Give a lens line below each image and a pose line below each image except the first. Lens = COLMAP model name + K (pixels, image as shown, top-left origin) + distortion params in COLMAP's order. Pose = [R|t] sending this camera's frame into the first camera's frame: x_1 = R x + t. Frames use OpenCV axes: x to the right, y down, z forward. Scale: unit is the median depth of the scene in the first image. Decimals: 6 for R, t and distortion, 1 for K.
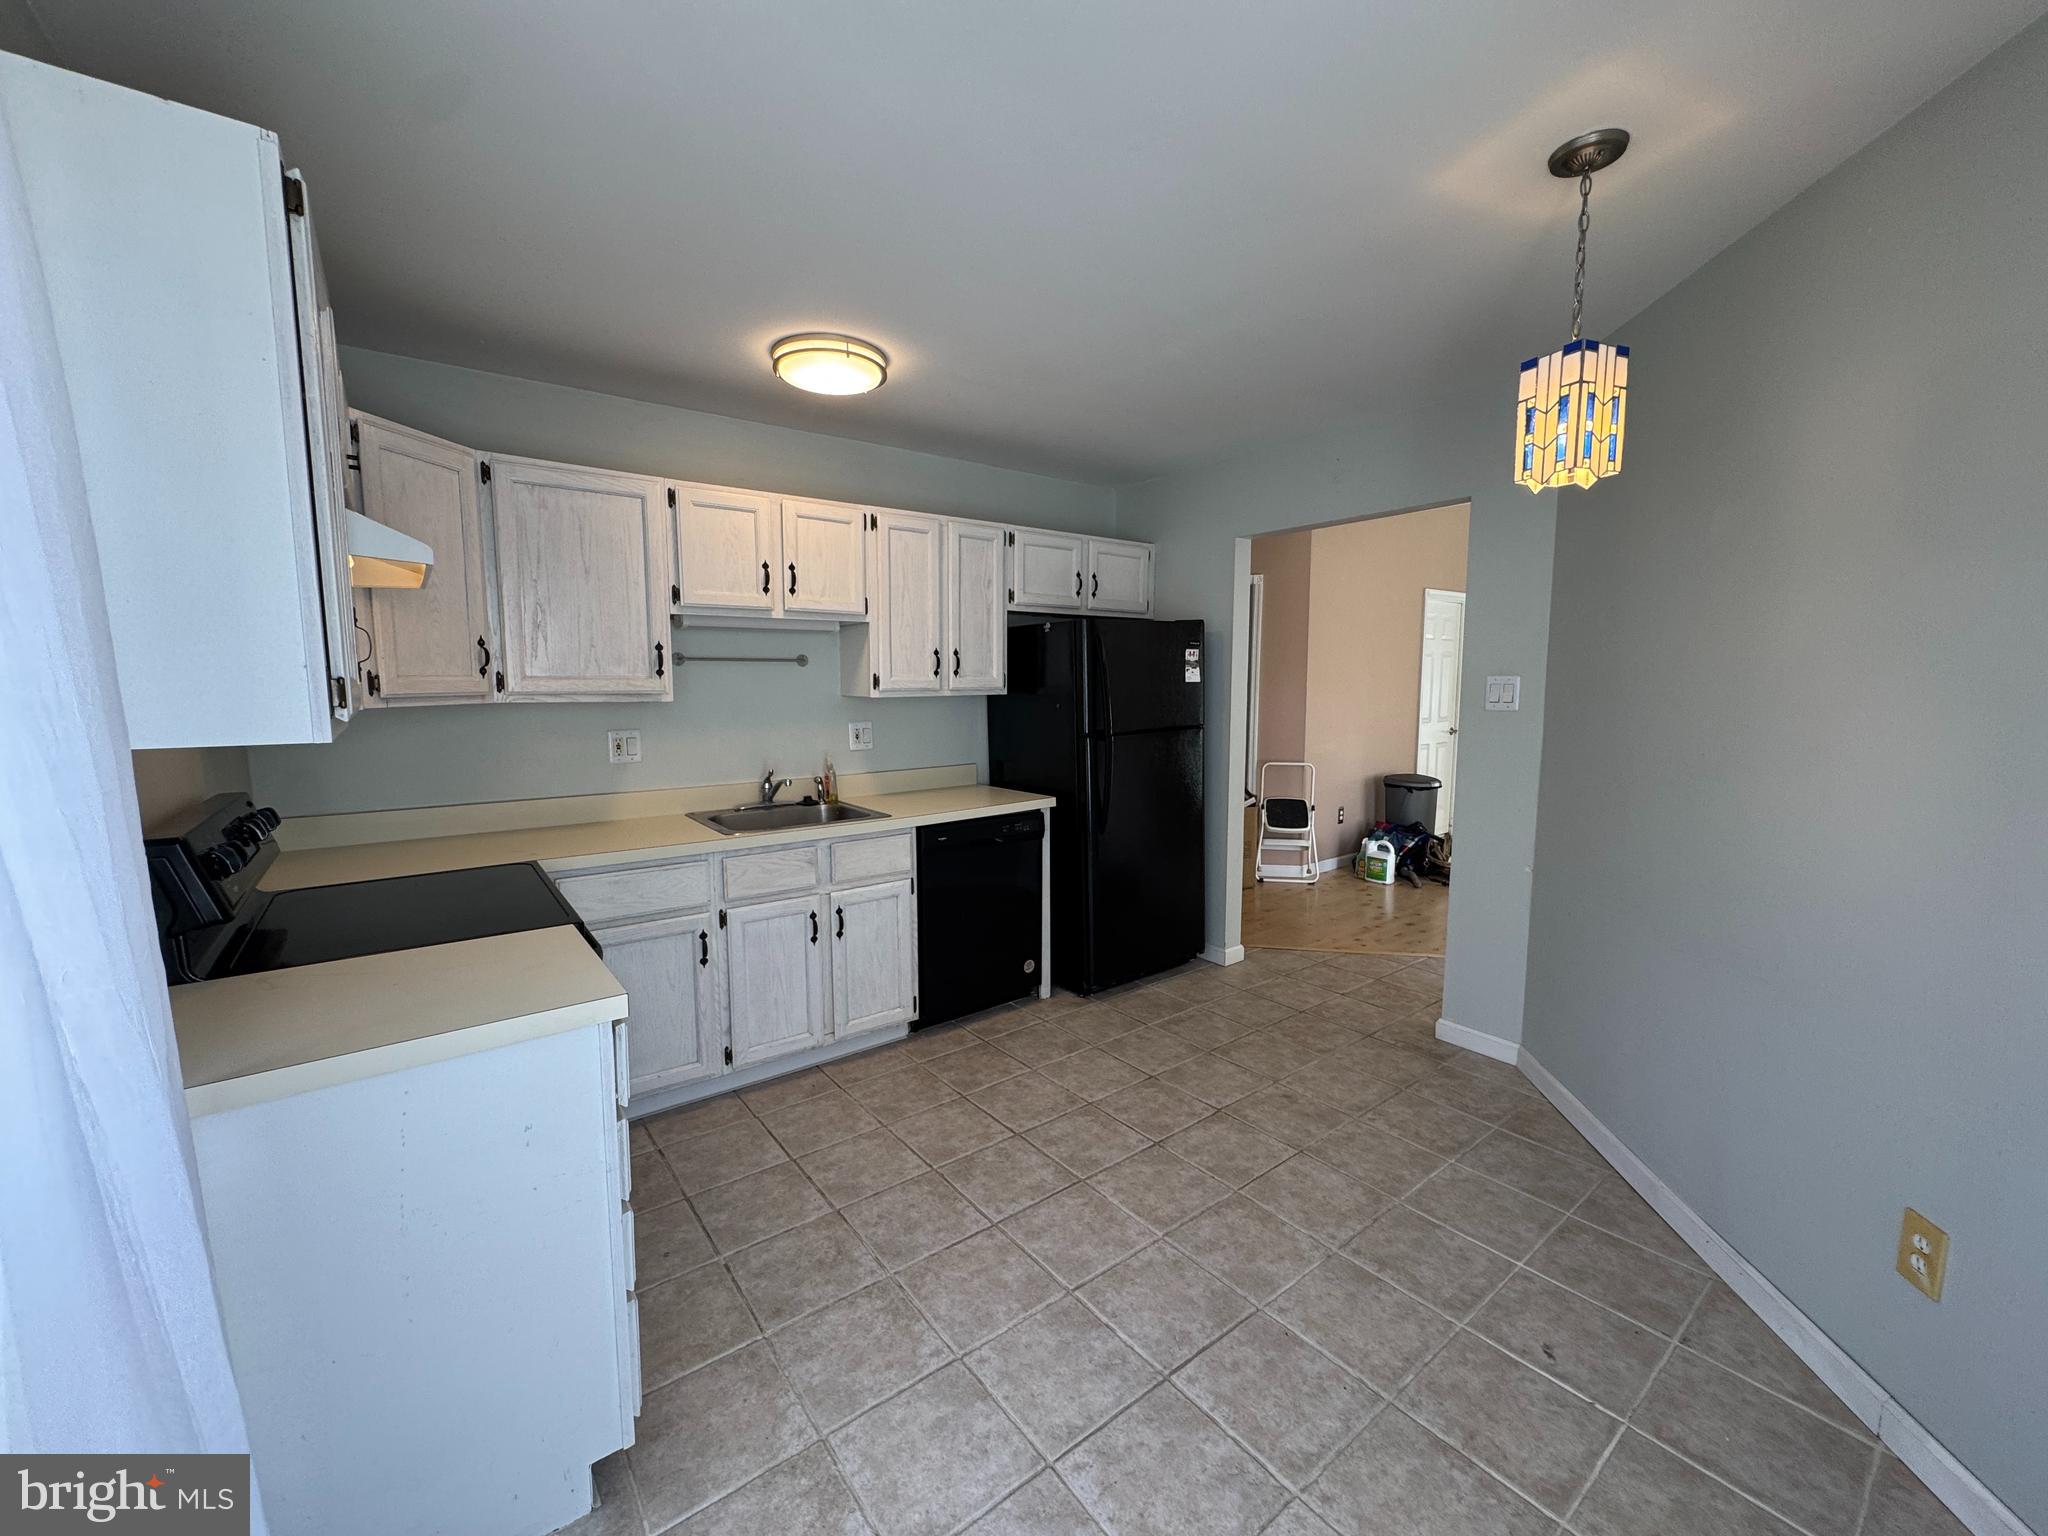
lens RADIAL K [[820.0, 0, 1024.0], [0, 820.0, 768.0], [0, 0, 1]] dist [-0.003523, -0.000267]
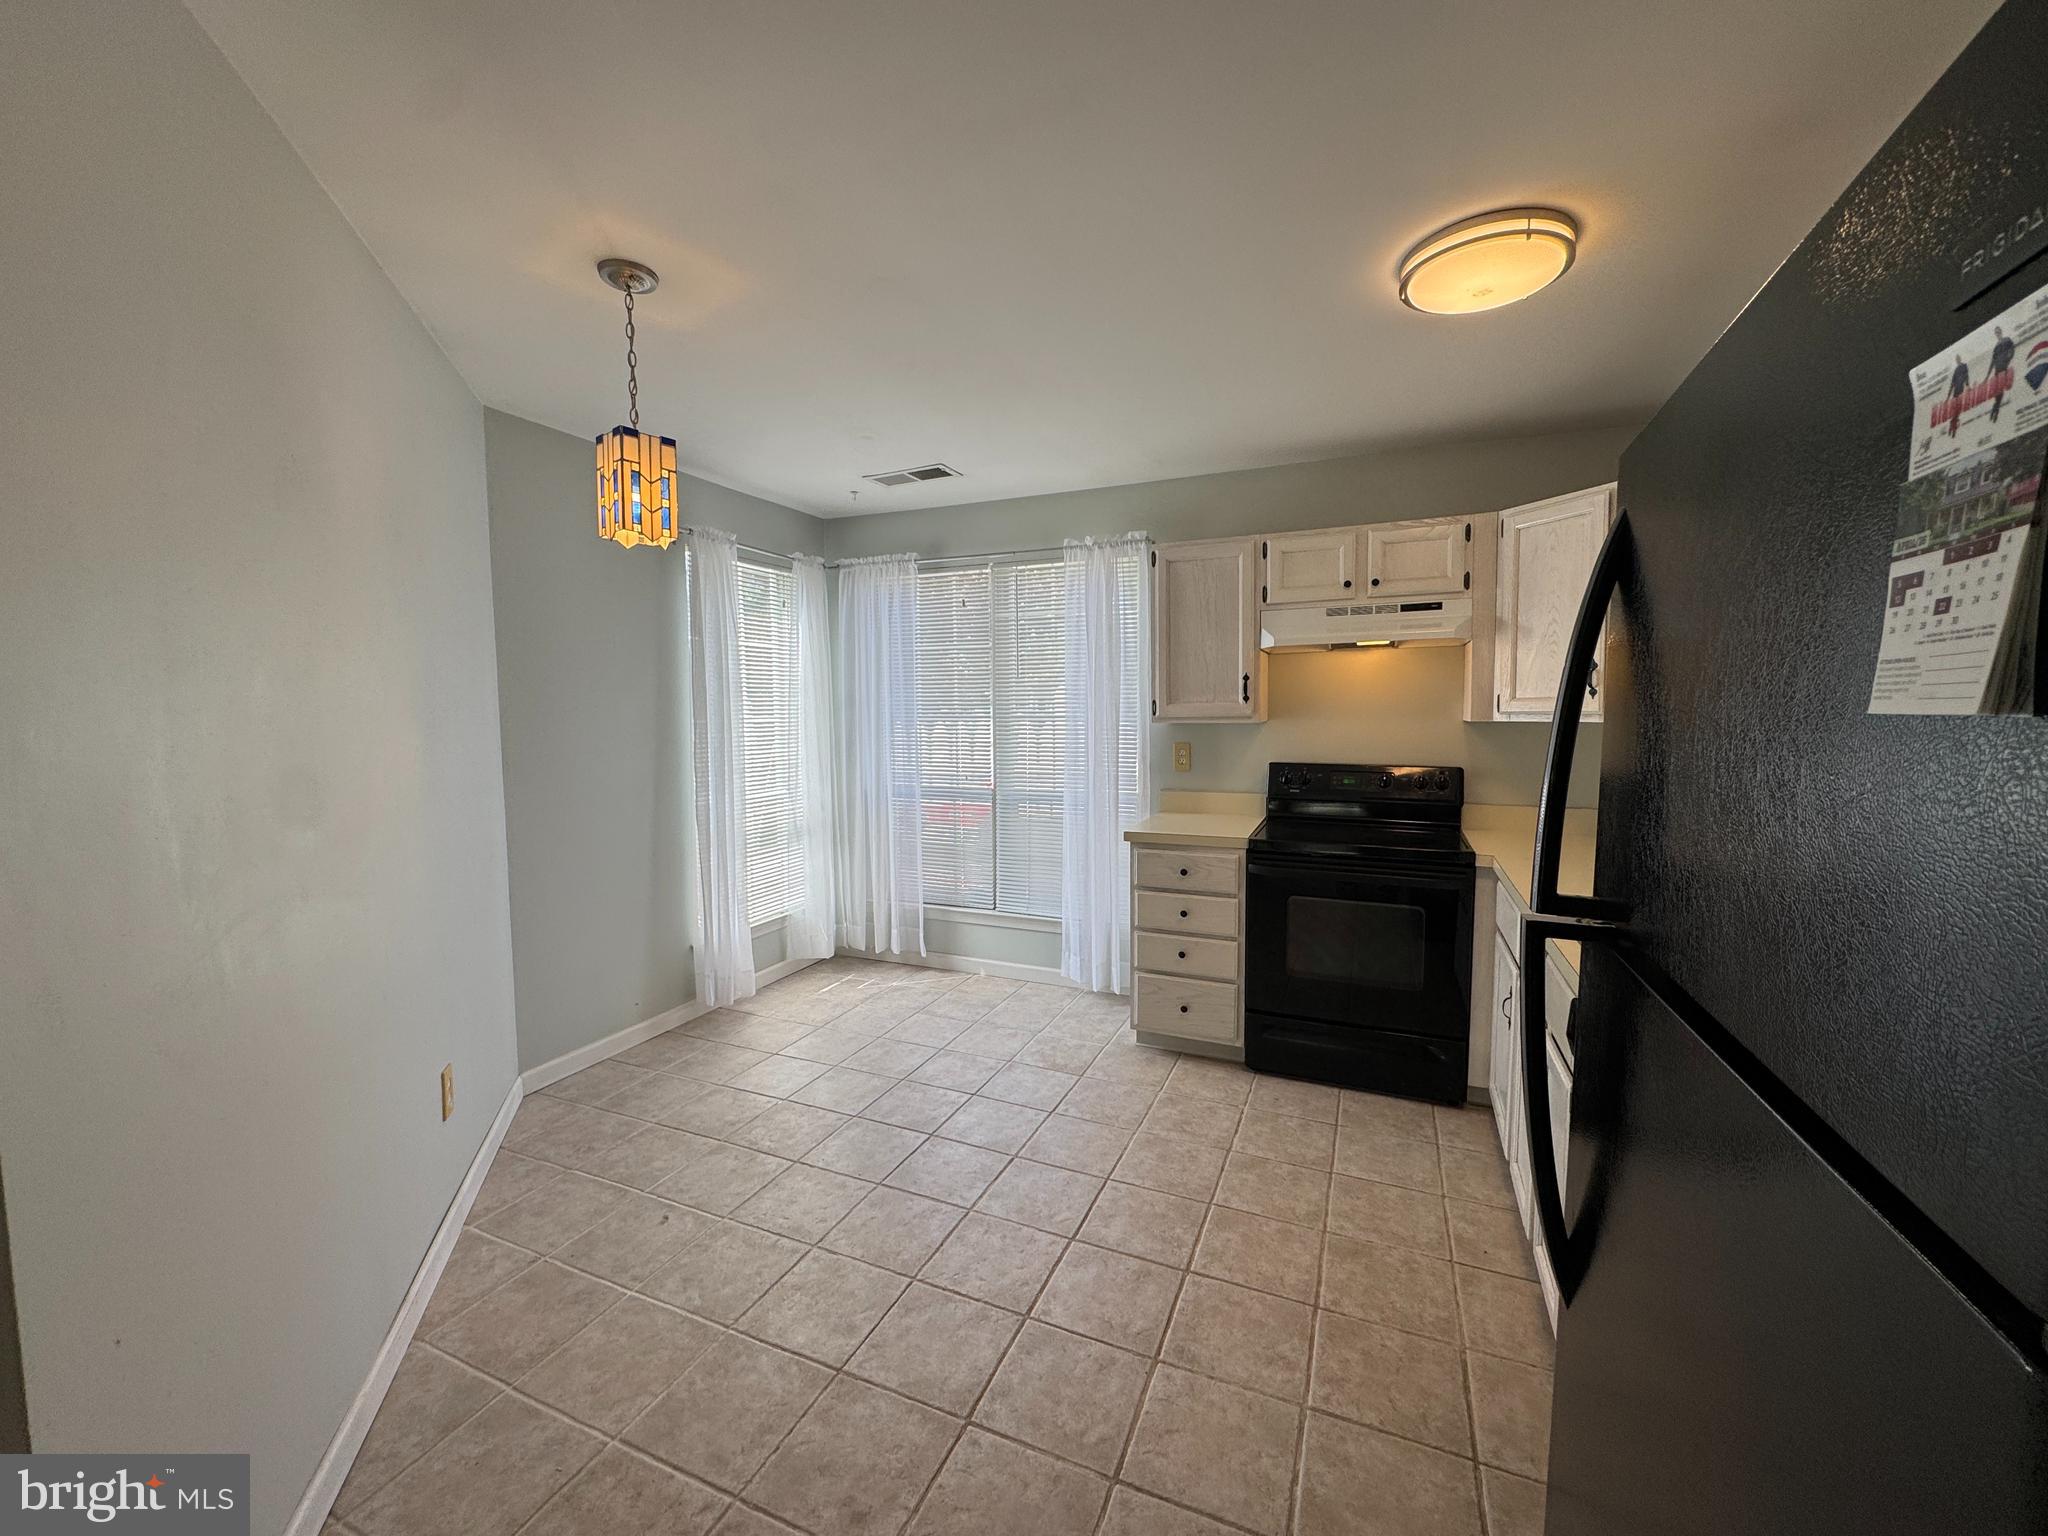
lens RADIAL K [[820.0, 0, 1024.0], [0, 820.0, 768.0], [0, 0, 1]] dist [-0.003523, -0.000267]
pose [[-0.875766, 0.044515, -0.480679, 0.565351], [-0.042973, 0.984597, 0.169475, -0.187555], [0.480819, 0.169077, -0.860364, 1.751836]]
